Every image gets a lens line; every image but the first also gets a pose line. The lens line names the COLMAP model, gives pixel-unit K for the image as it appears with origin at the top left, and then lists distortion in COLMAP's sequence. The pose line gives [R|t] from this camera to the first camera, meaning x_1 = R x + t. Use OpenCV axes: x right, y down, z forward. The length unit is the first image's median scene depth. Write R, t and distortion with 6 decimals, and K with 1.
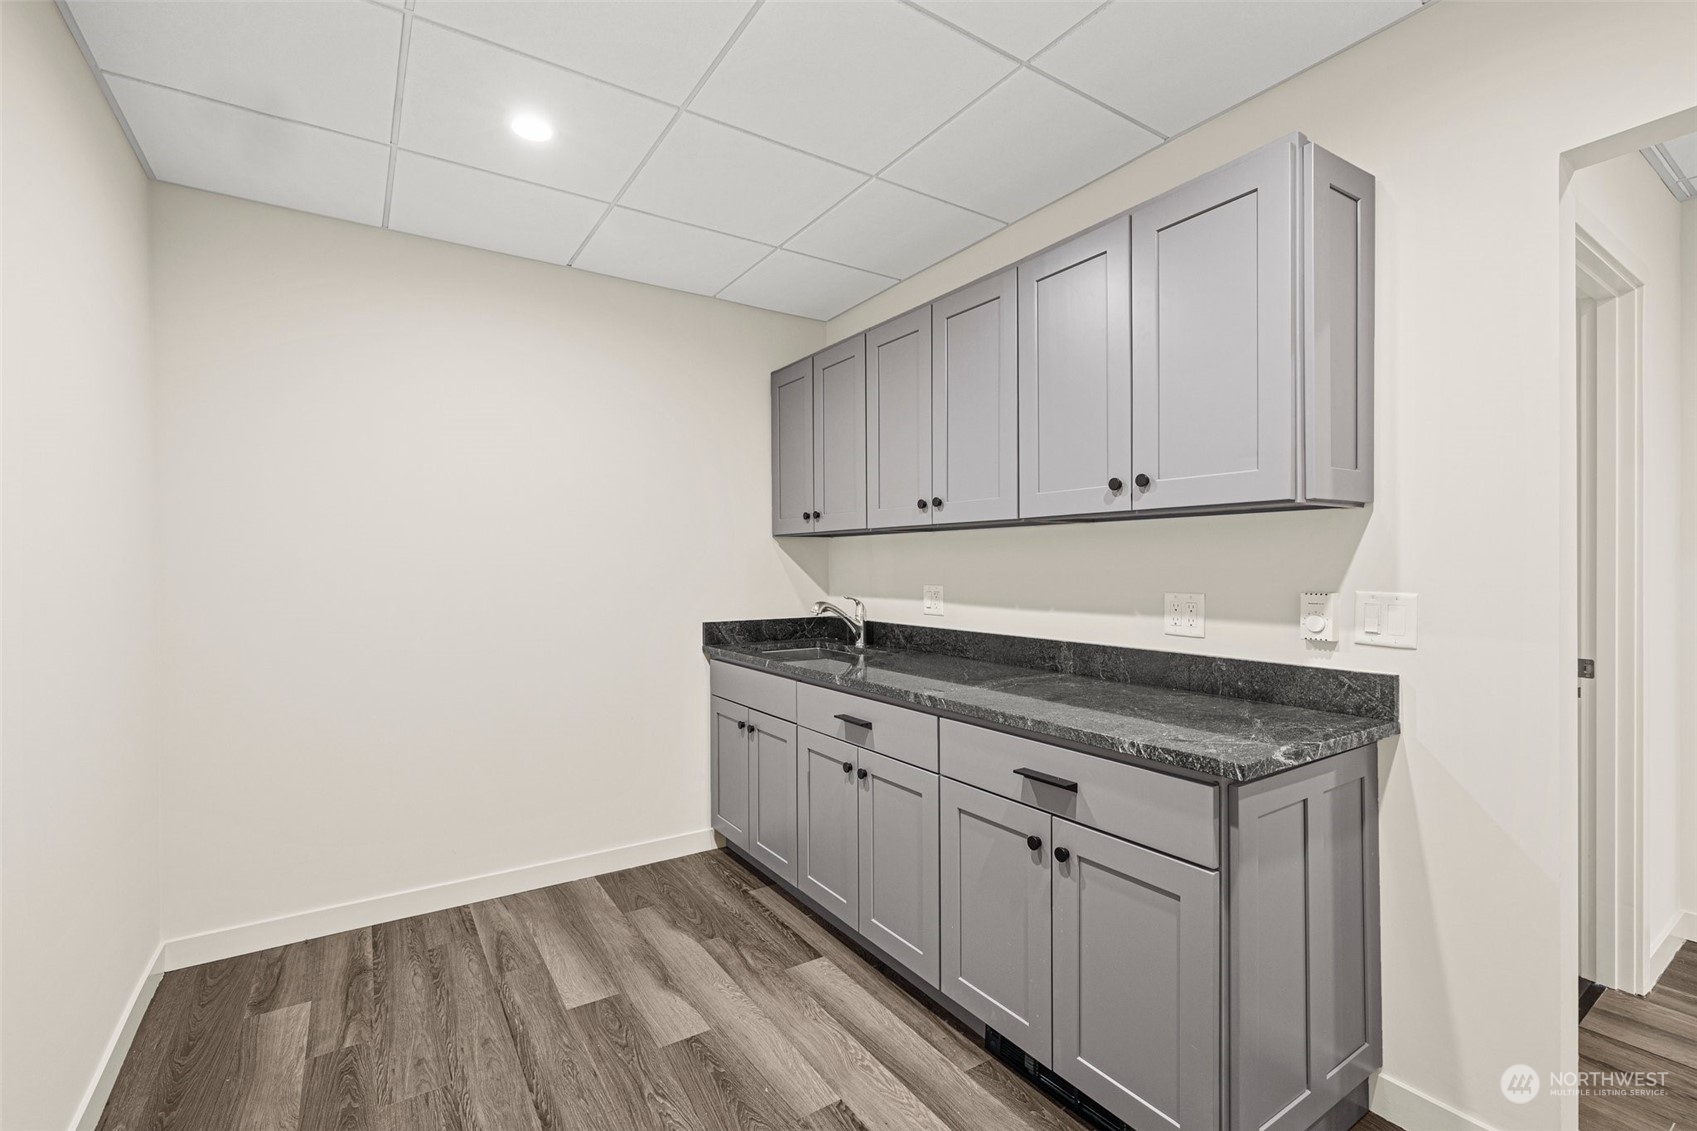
lens RADIAL K [[753.3, 0, 869.9], [0, 753.3, 568.9], [0, 0, 1]] dist [0.000267, -0.000713]
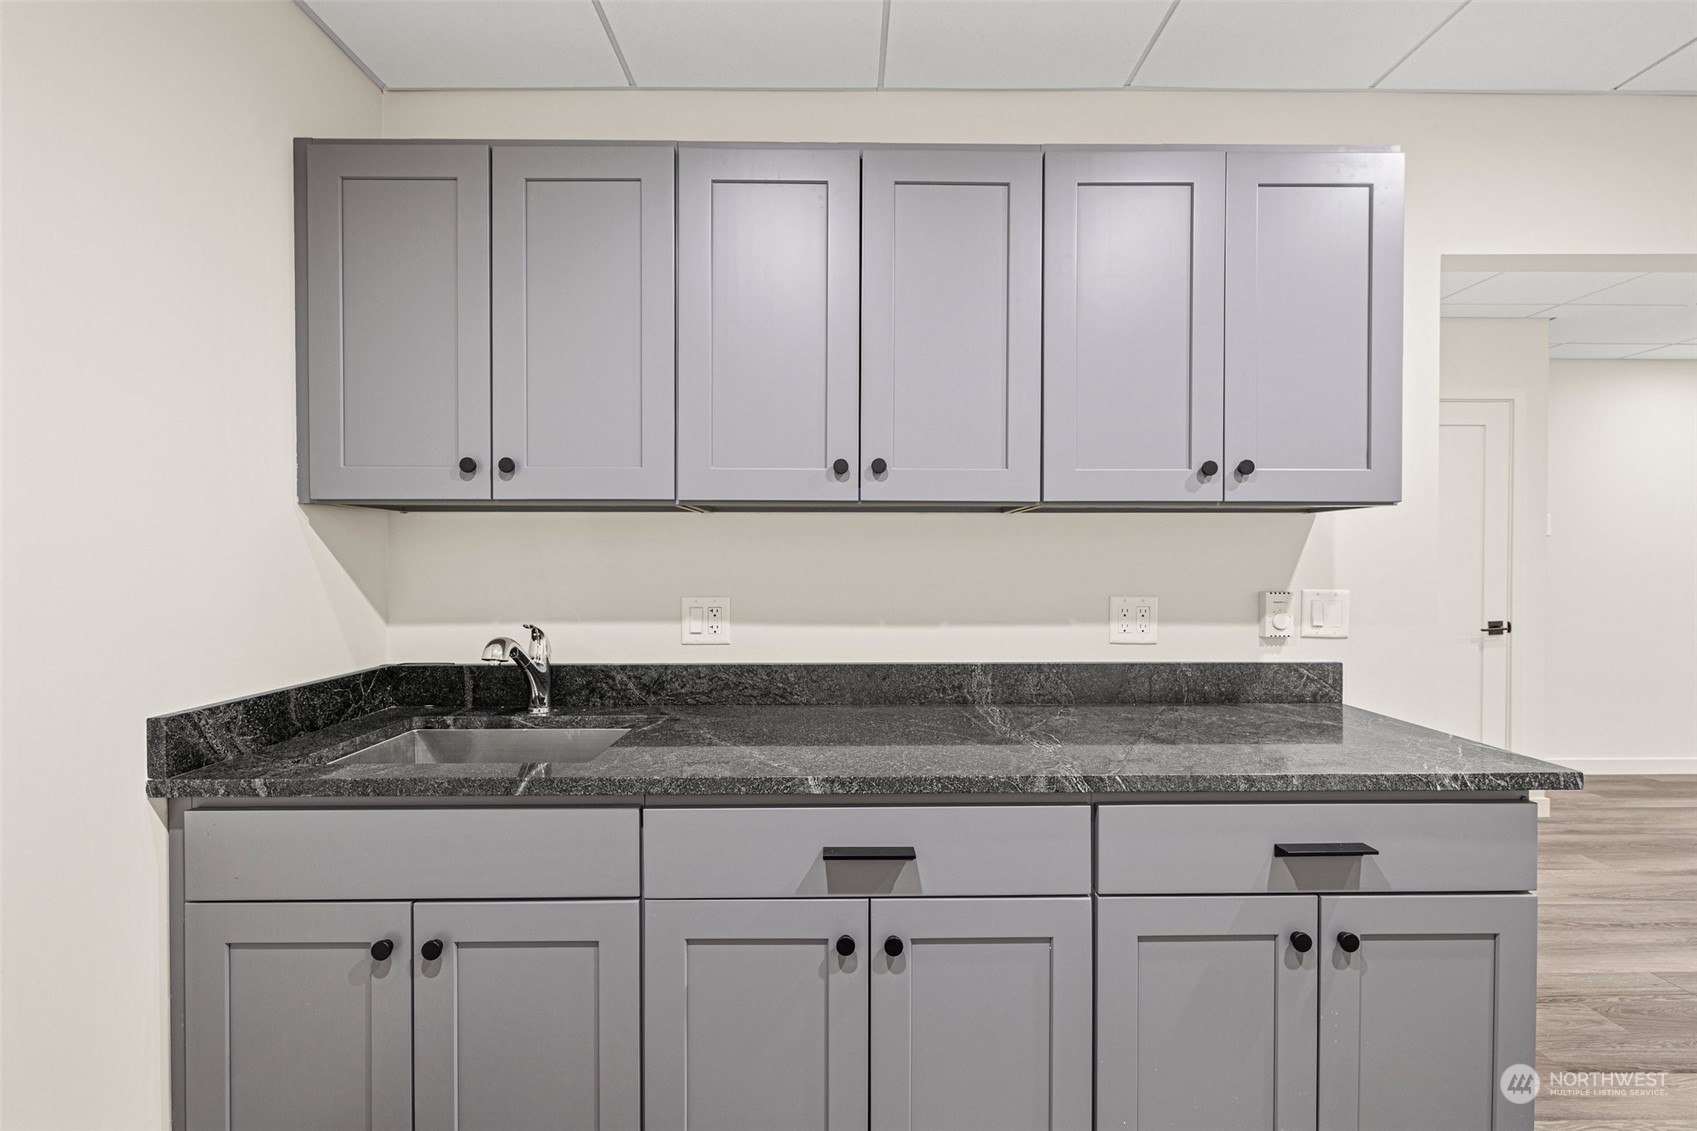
lens RADIAL K [[753.3, 0, 851.1], [0, 753.3, 561.1], [0, 0, 1]] dist [0.000267, -0.000713]
pose [[0.557629, 0.002833, 0.830085, -0.489019], [0.003445, 0.999978, -0.005728, -0.005525], [-0.830083, 0.006053, 0.557607, 0.725155]]
